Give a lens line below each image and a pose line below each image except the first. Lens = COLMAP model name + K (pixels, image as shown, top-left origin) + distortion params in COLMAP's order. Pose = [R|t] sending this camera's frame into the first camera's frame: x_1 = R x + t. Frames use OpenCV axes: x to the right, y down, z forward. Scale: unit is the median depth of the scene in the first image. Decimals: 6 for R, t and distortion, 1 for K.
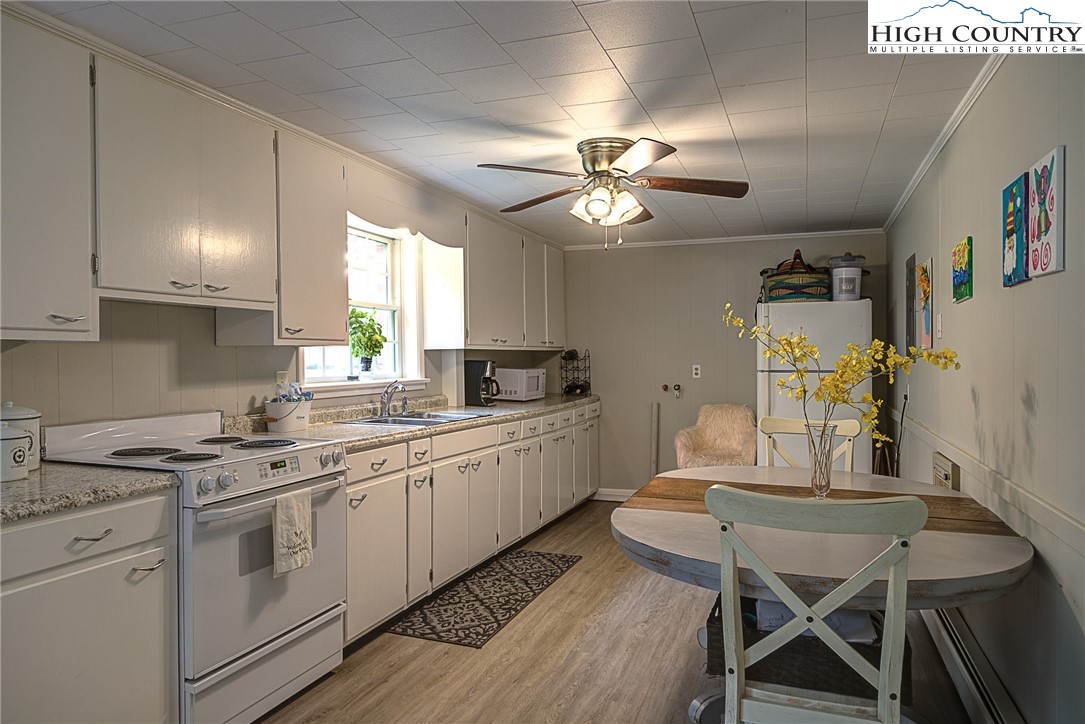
lens RADIAL K [[697.0, 0, 539.8], [0, 697.0, 351.9], [0, 0, 1]] dist [-0.019986, -0.000860]
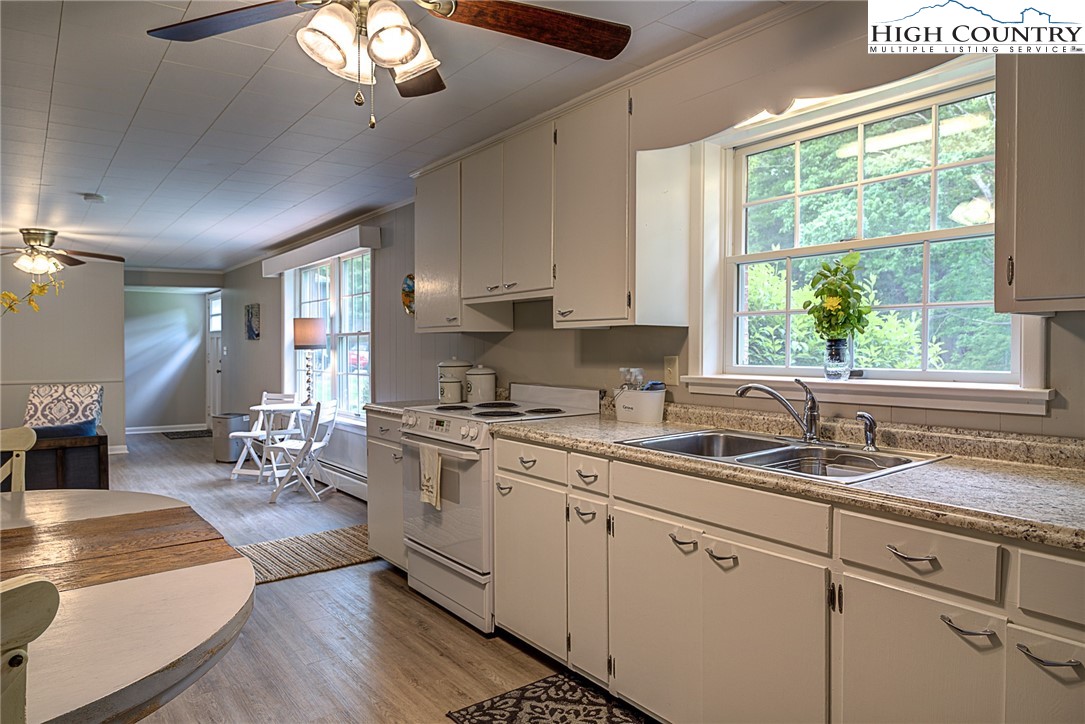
lens RADIAL K [[697.0, 0, 539.8], [0, 697.0, 351.9], [0, 0, 1]] dist [-0.019986, -0.000860]
pose [[-0.536155, 0.015023, -0.843986, 0.466826], [0.012179, 0.999875, 0.010061, 0.013388], [0.844031, -0.004885, -0.536271, 1.389832]]
